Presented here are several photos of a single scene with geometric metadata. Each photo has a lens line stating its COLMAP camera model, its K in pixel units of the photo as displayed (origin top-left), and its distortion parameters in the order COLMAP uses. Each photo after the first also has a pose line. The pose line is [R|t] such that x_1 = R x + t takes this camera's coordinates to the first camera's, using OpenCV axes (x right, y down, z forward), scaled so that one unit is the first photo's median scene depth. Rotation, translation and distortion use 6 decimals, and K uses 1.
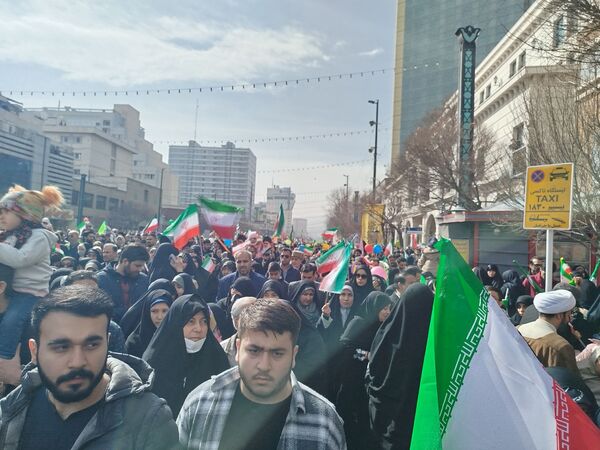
lens RADIAL K [[811.4, 0, 300.0], [0, 811.4, 225.0], [0, 0, 1]] dist [0.160948, -0.643900]
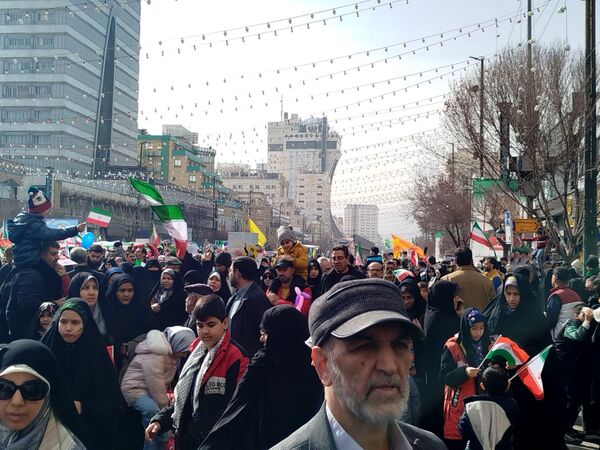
lens RADIAL K [[811.4, 0, 300.0], [0, 811.4, 225.0], [0, 0, 1]] dist [0.160948, -0.643900]
pose [[0.994279, -0.027958, -0.103087, 0.013487], [0.025804, 0.999421, -0.022174, 0.012320], [0.103647, 0.019387, 0.994425, 0.617157]]
